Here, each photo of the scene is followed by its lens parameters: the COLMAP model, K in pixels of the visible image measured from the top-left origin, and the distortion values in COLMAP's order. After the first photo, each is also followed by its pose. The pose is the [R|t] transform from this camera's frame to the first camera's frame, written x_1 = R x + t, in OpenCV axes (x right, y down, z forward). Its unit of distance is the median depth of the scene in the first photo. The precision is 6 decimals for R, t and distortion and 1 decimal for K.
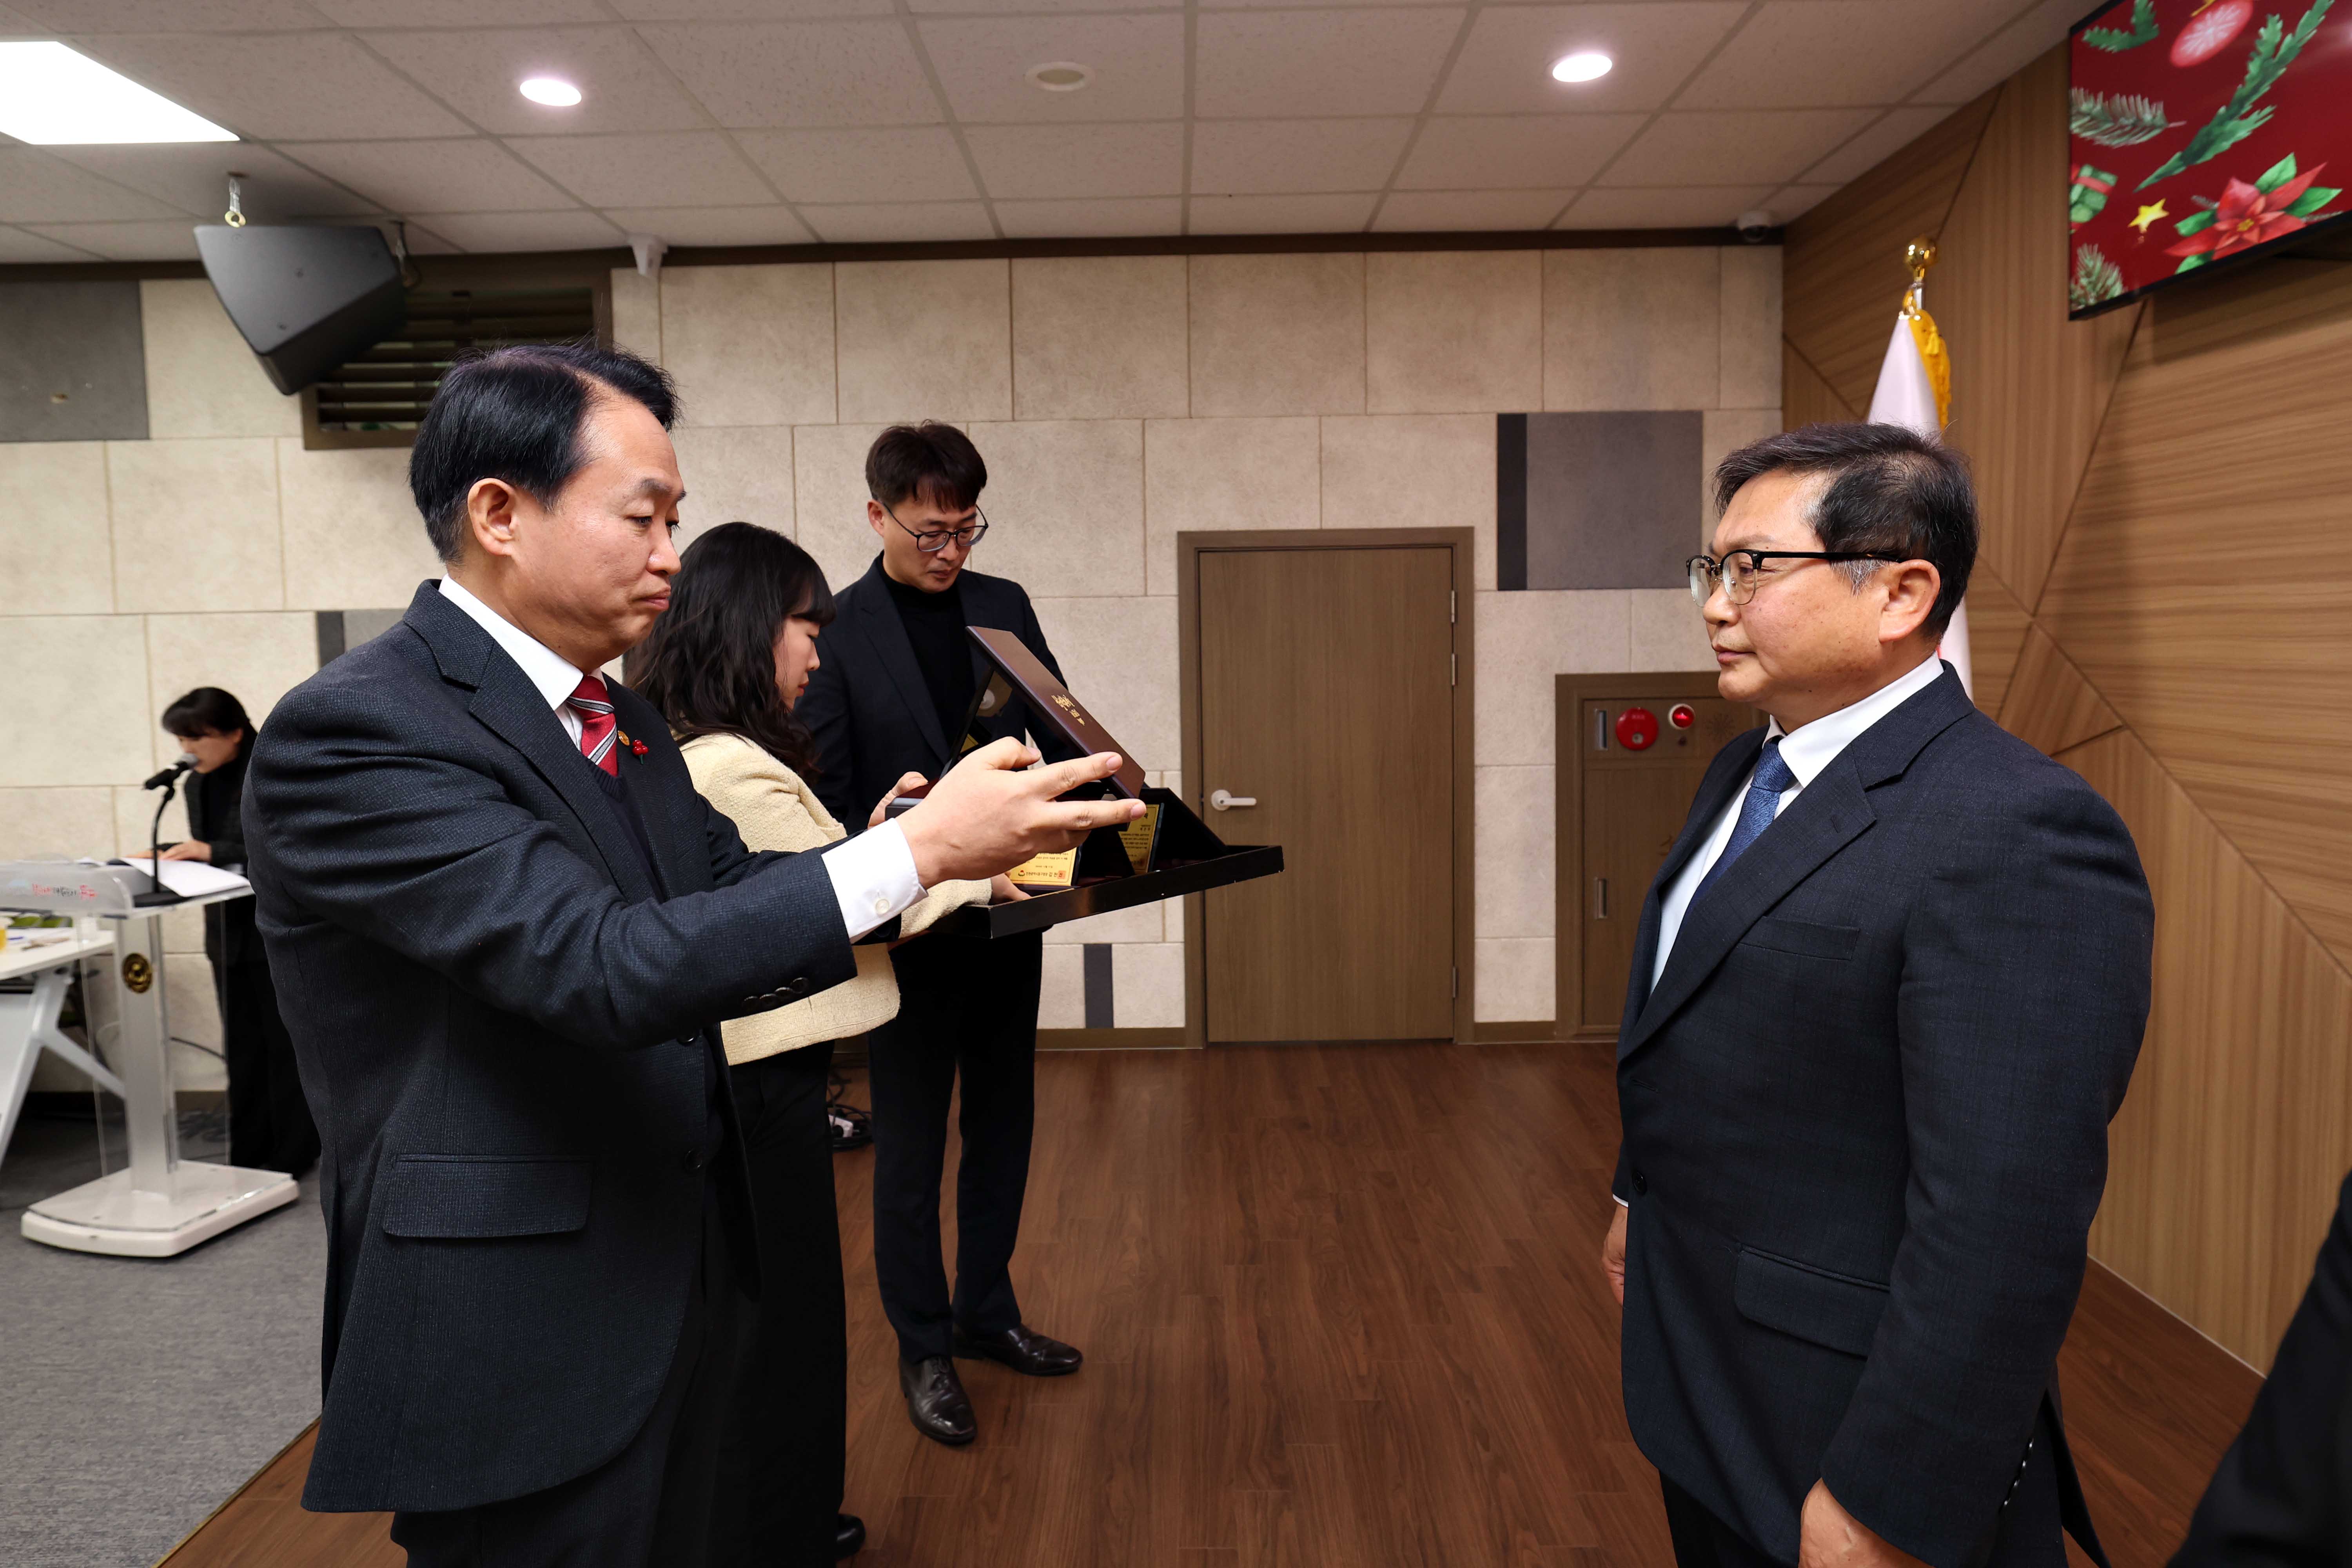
lens RADIAL K [[1317.2, 0, 1158.9], [0, 1317.2, 722.0], [0, 0, 1]] dist [-0.040290, 0.025229]
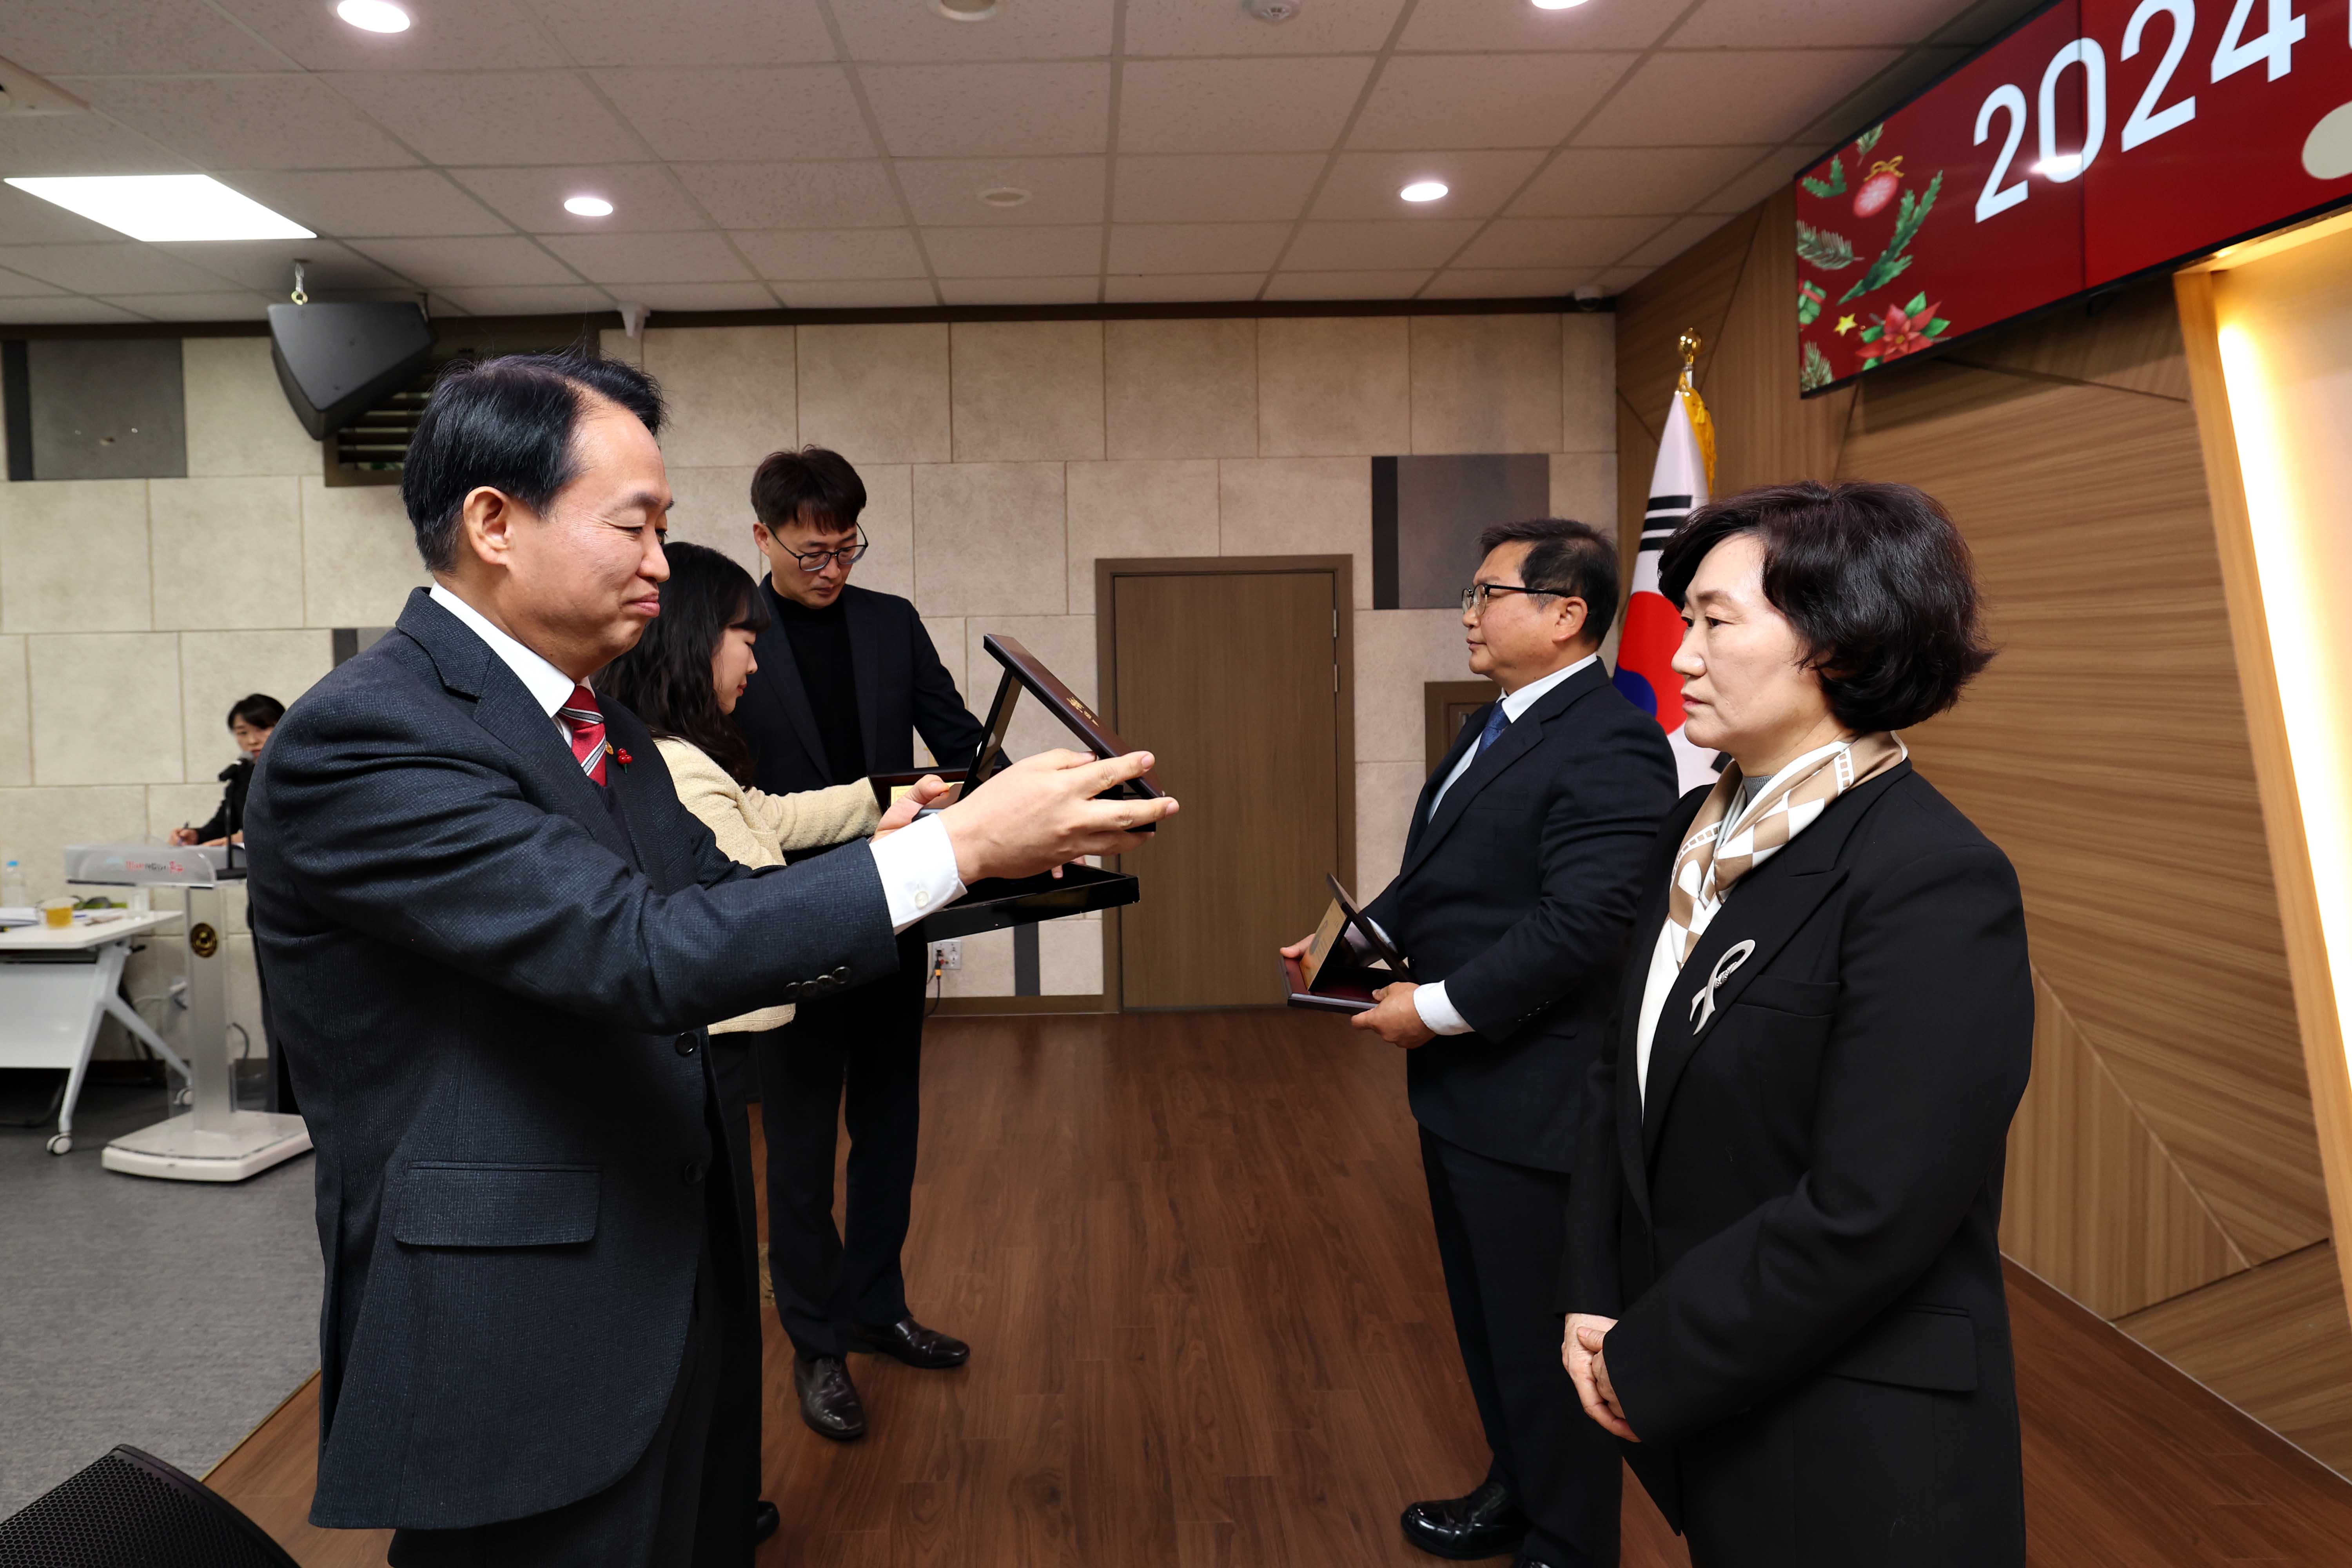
lens RADIAL K [[1374.4, 0, 1094.0], [0, 1374.4, 698.7], [0, 0, 1]] dist [-0.030394, 0.025392]
pose [[0.999725, -0.003117, 0.023263, -0.017590], [0.003850, 0.999495, -0.031554, 0.017330], [-0.023153, 0.031635, 0.999231, -0.222571]]
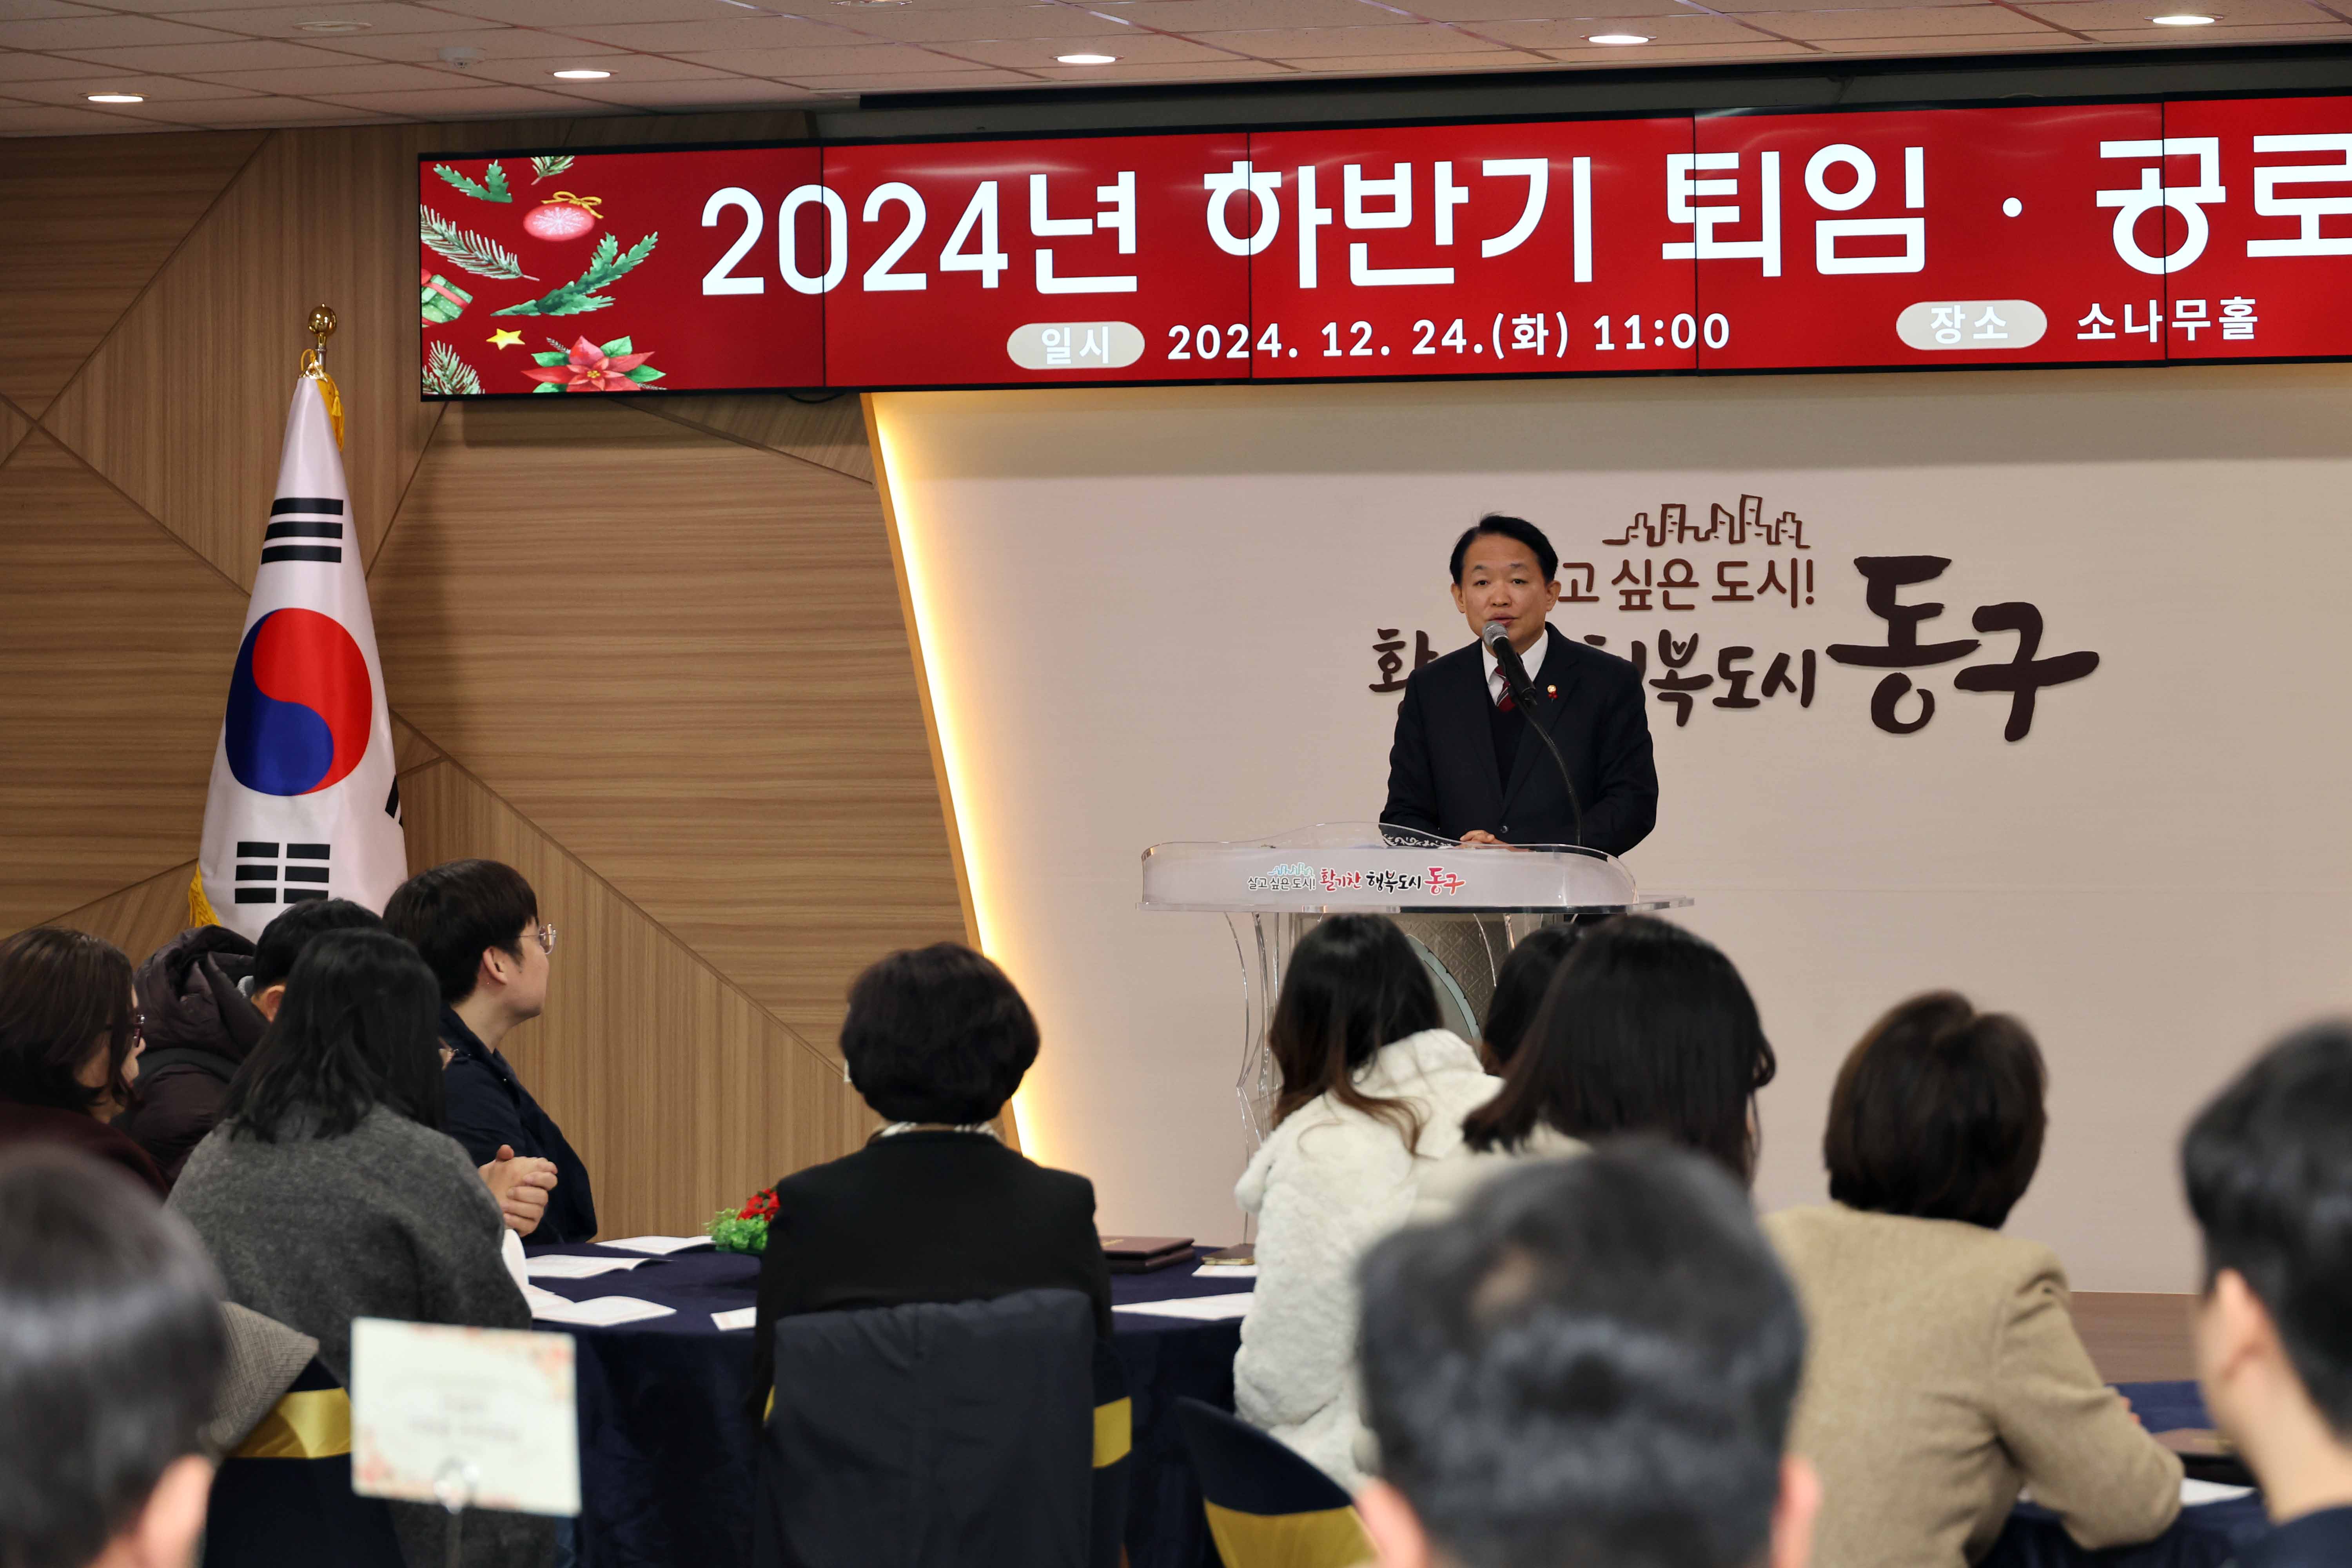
lens RADIAL K [[6460.4, 0, 1179.4], [0, 6460.4, 655.0], [0, 0, 1]] dist [-0.087126, -0.672466]
pose [[0.330611, 0.021983, 0.943511, -3.145919], [0.060683, 0.997165, -0.044496, 0.147103], [-0.941814, 0.071967, 0.328339, -1.050241]]
